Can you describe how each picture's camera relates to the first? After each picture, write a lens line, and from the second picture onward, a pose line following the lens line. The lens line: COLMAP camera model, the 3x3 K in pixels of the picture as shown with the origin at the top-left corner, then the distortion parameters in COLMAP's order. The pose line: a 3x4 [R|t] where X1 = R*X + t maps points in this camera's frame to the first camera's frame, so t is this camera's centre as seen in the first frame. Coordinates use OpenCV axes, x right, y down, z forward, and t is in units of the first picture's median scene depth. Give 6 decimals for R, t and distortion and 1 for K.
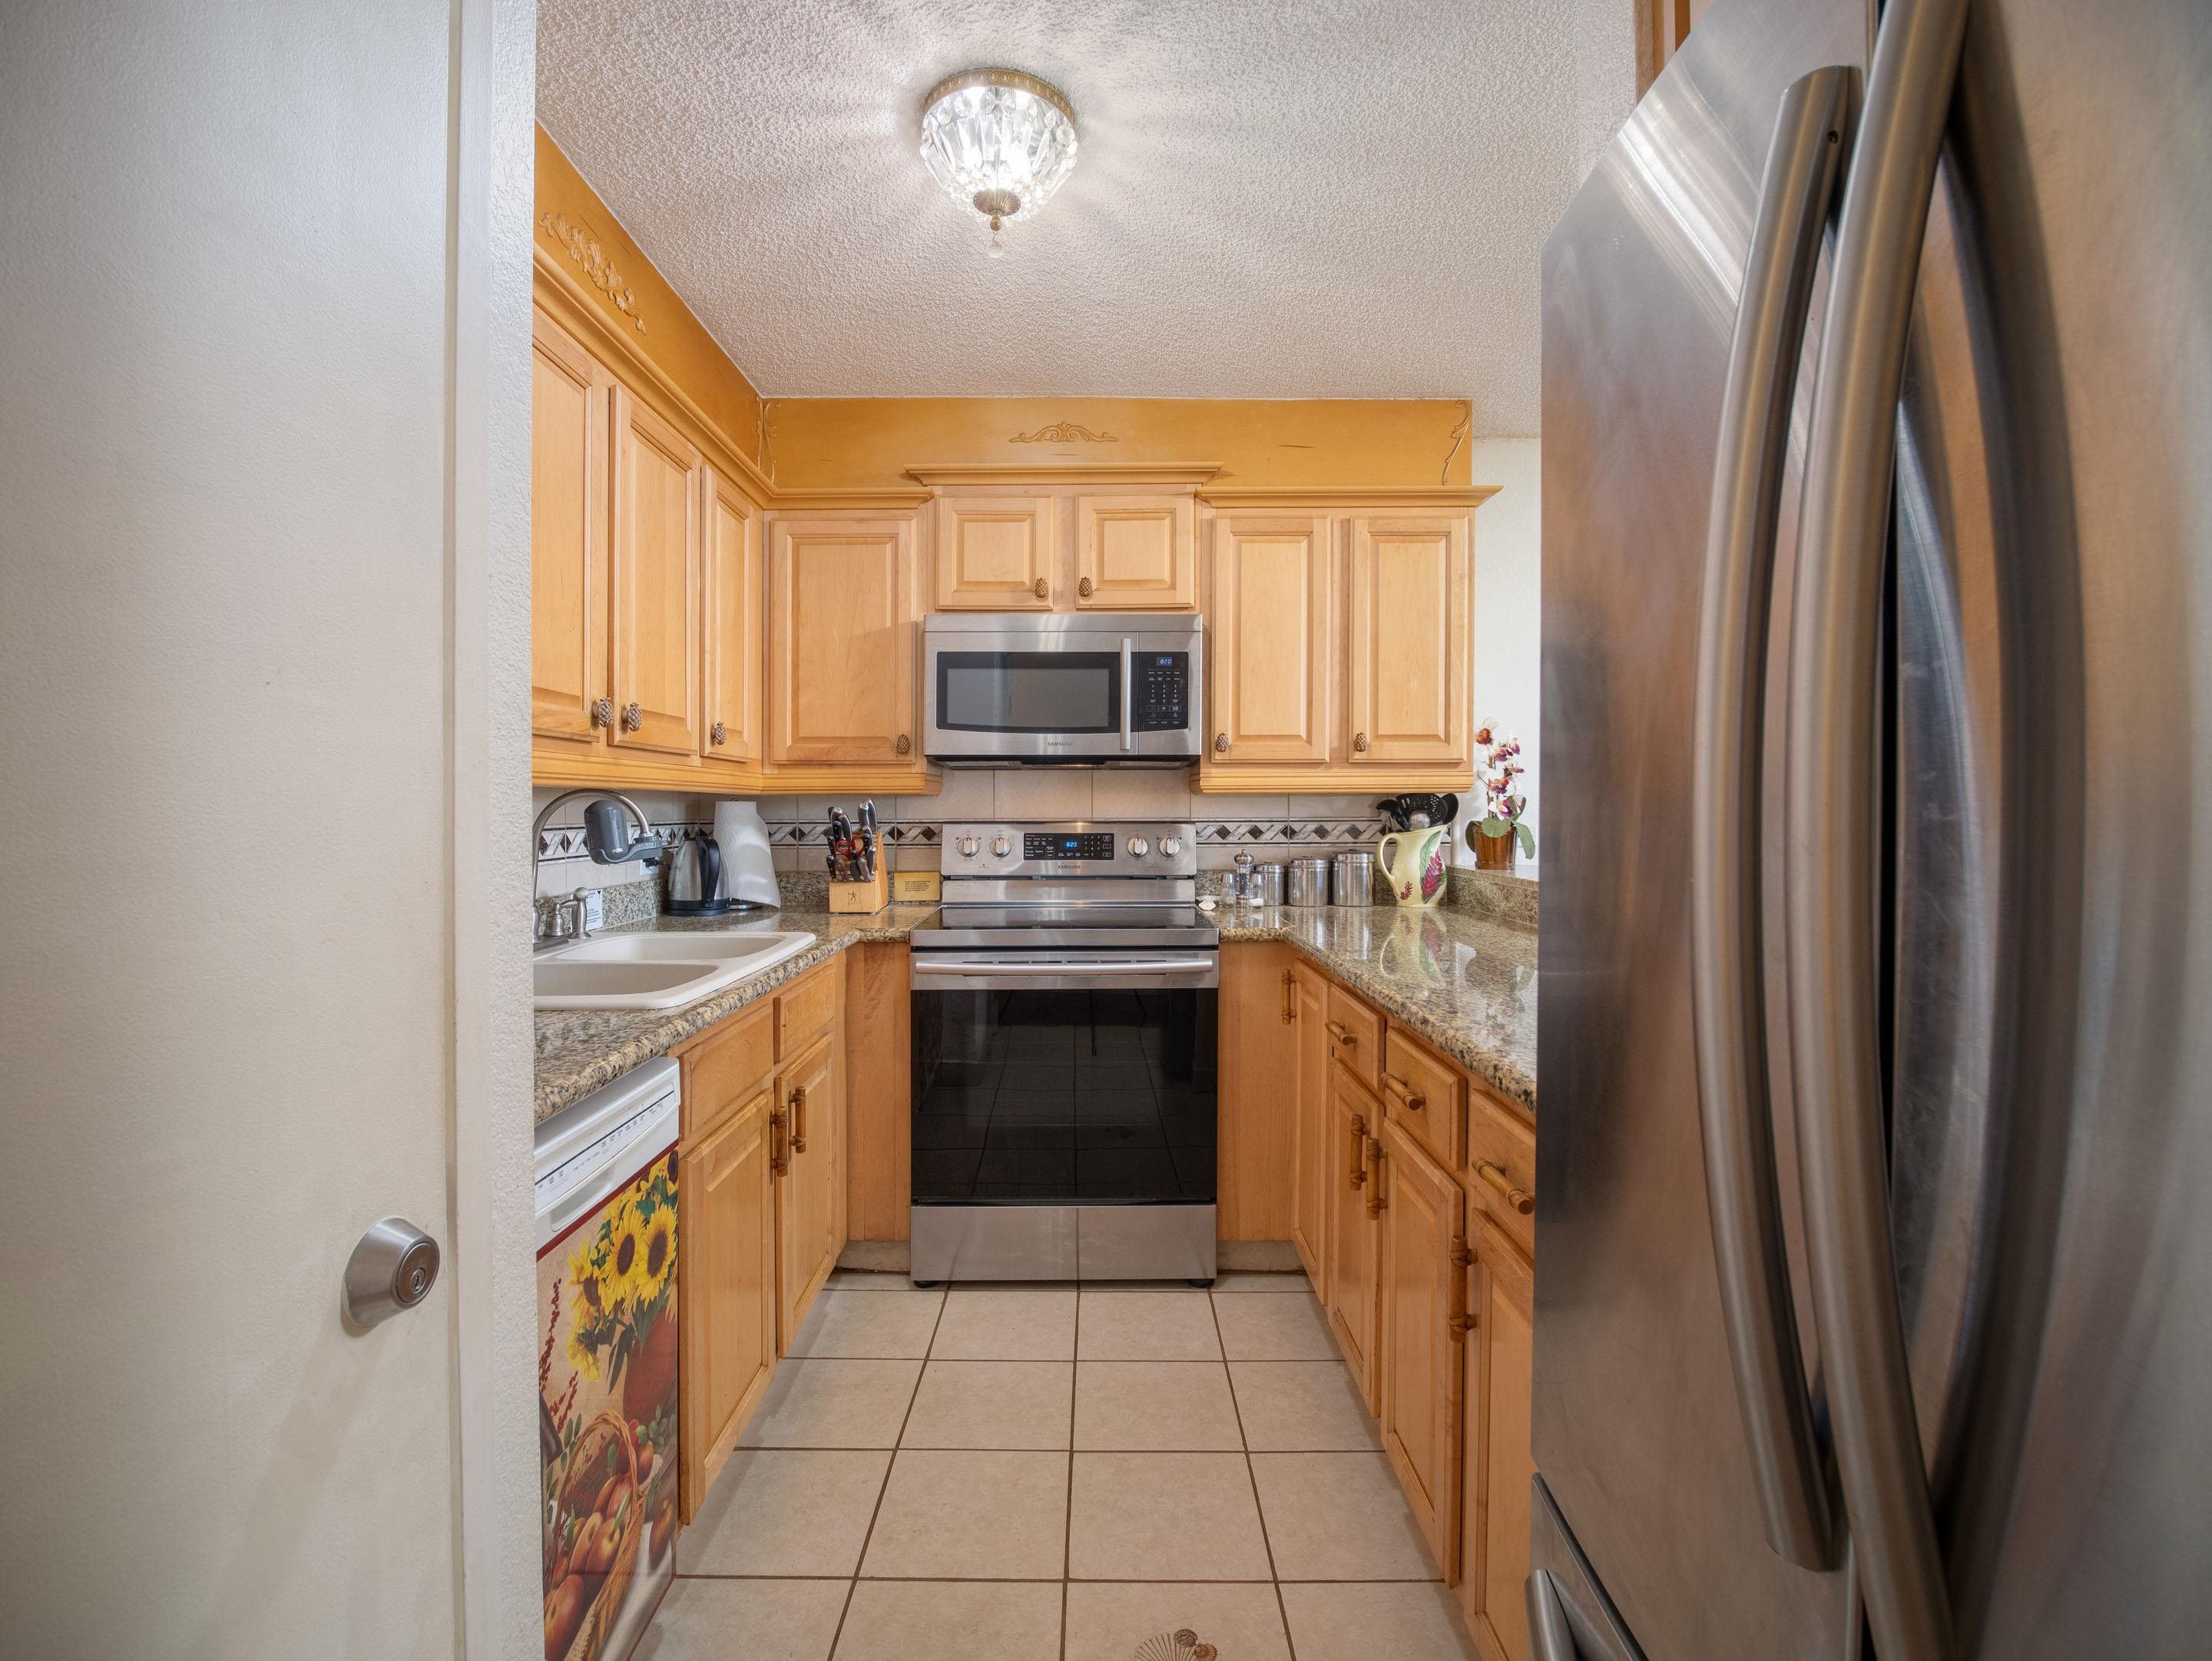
lens RADIAL K [[991.5, 0, 1083.1], [0, 991.5, 823.3], [0, 0, 1]] dist [-0.024499, -0.000429]
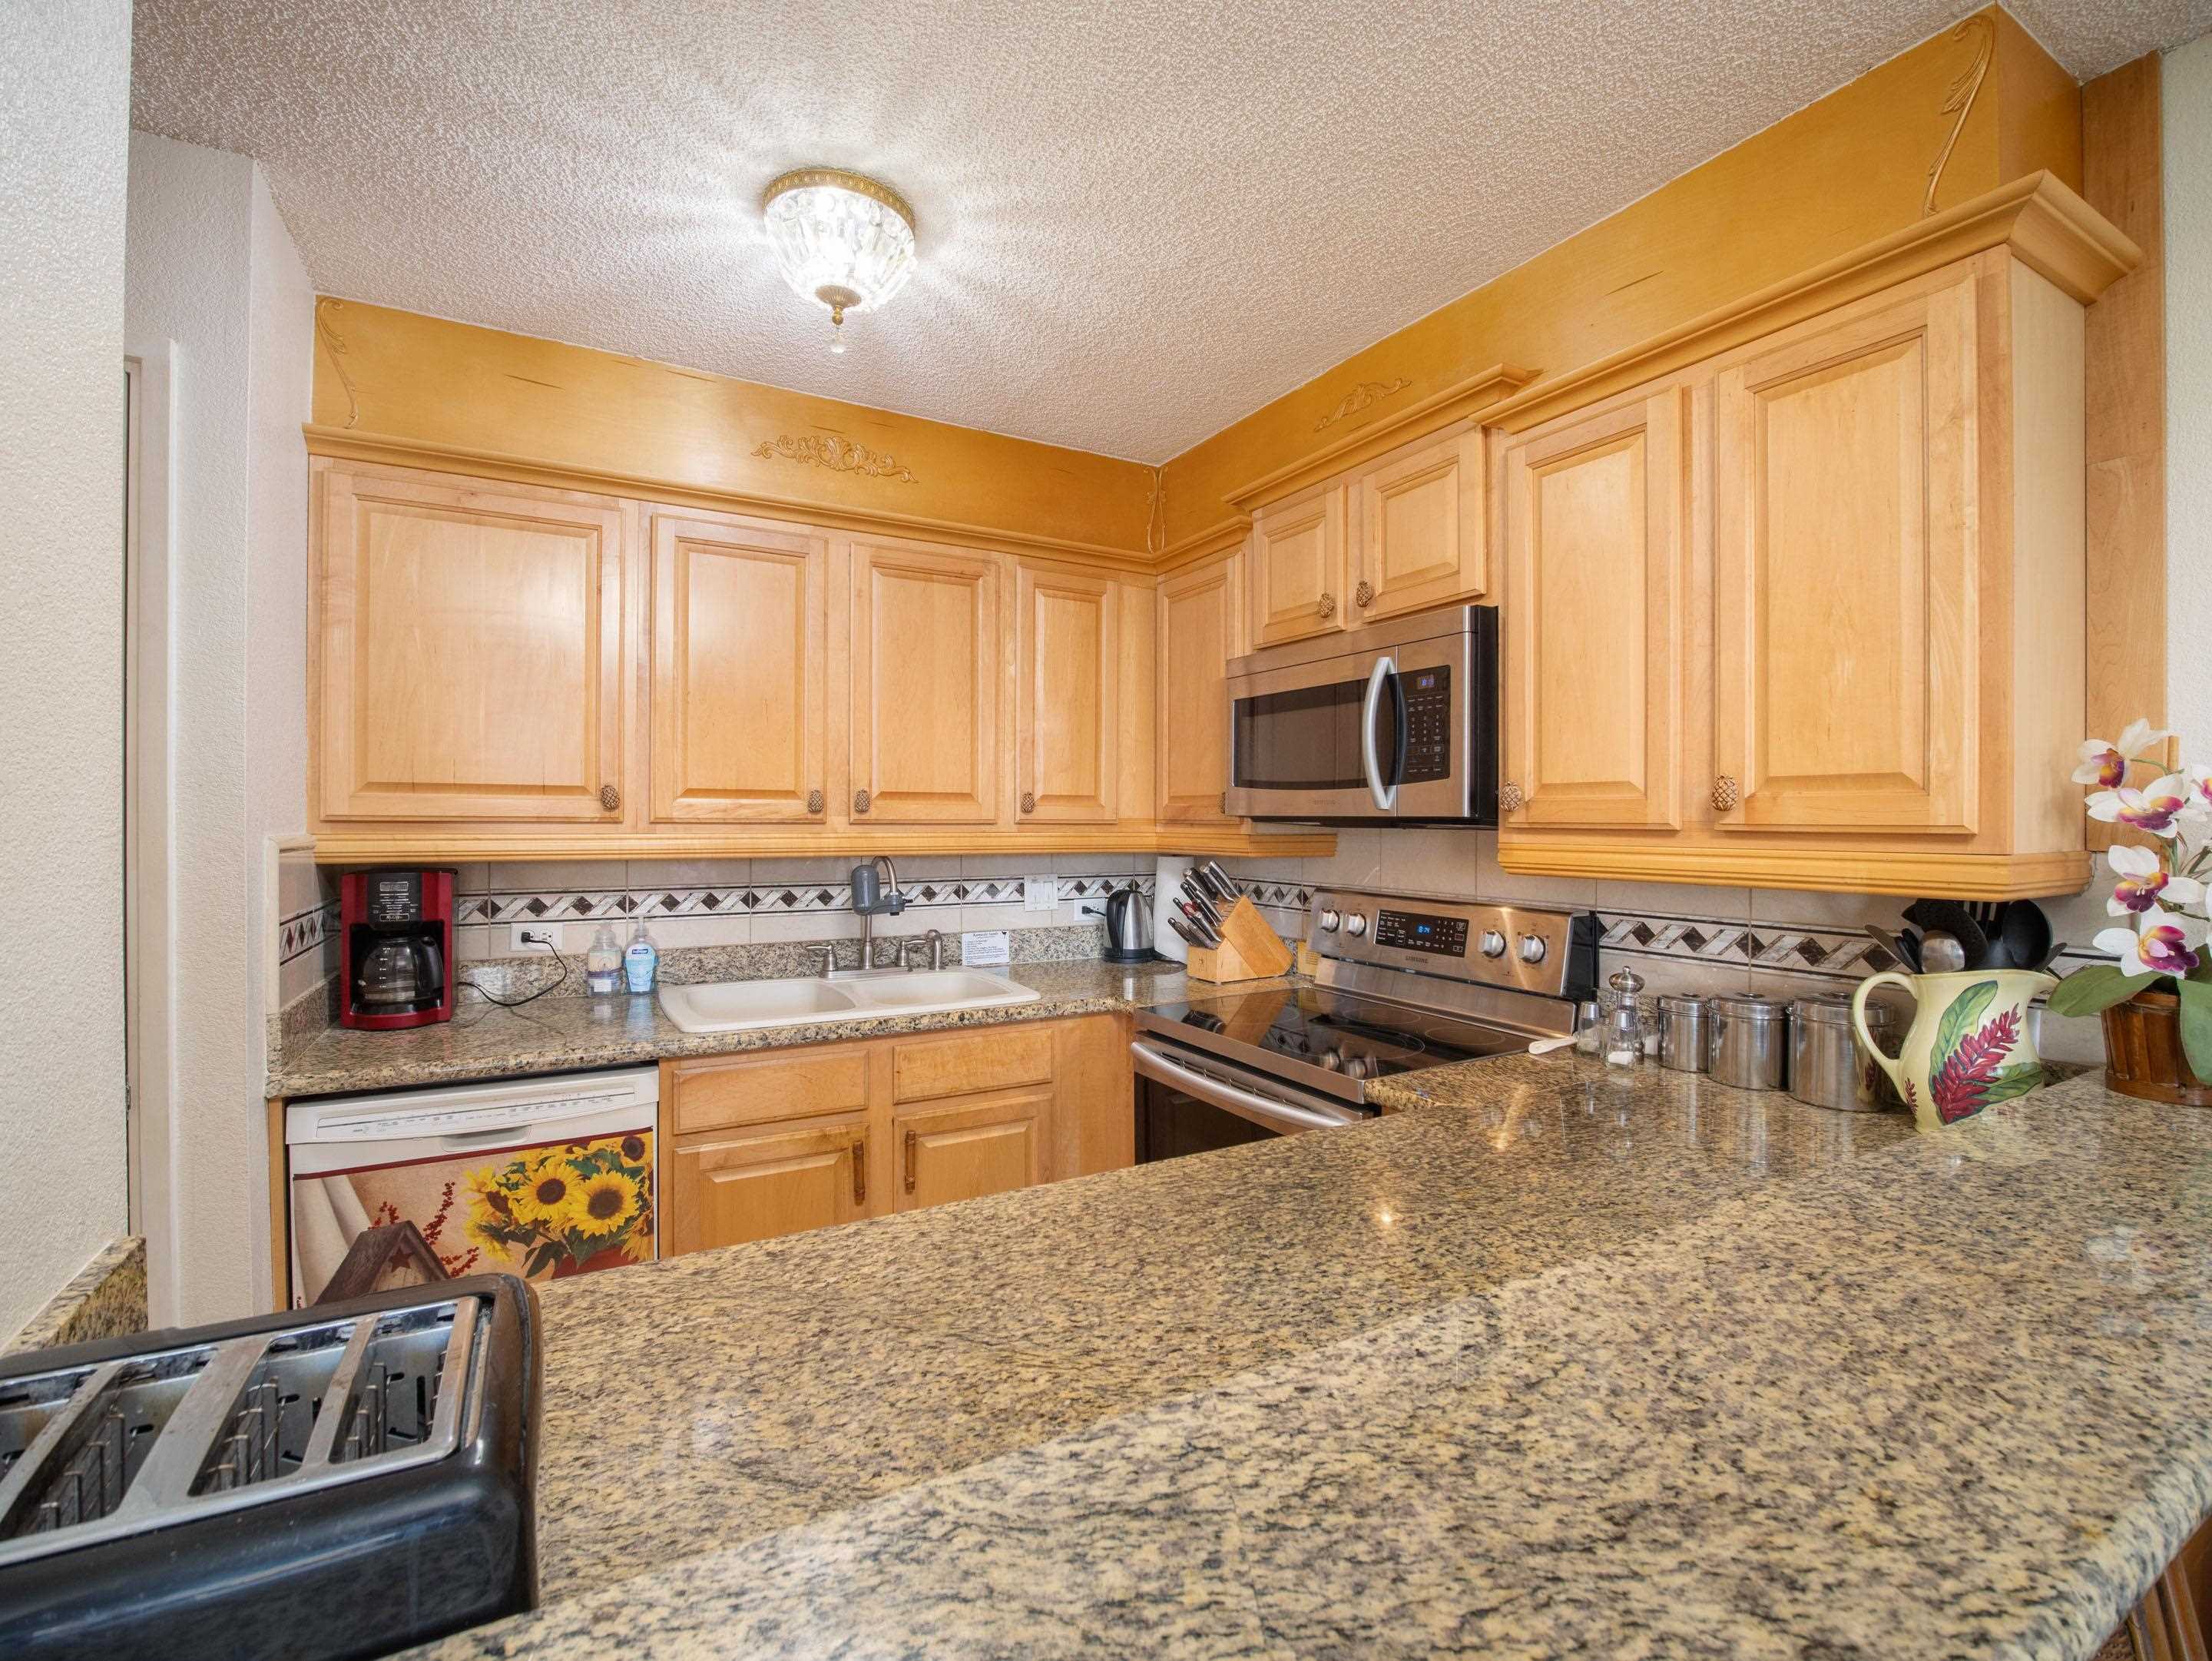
lens RADIAL K [[991.5, 0, 1083.1], [0, 991.5, 823.3], [0, 0, 1]] dist [-0.024499, -0.000429]
pose [[0.497421, 0.006576, -0.867484, 0.554156], [-0.018776, 0.999819, -0.003187, -0.056753], [0.867306, 0.017873, 0.497455, 0.439279]]
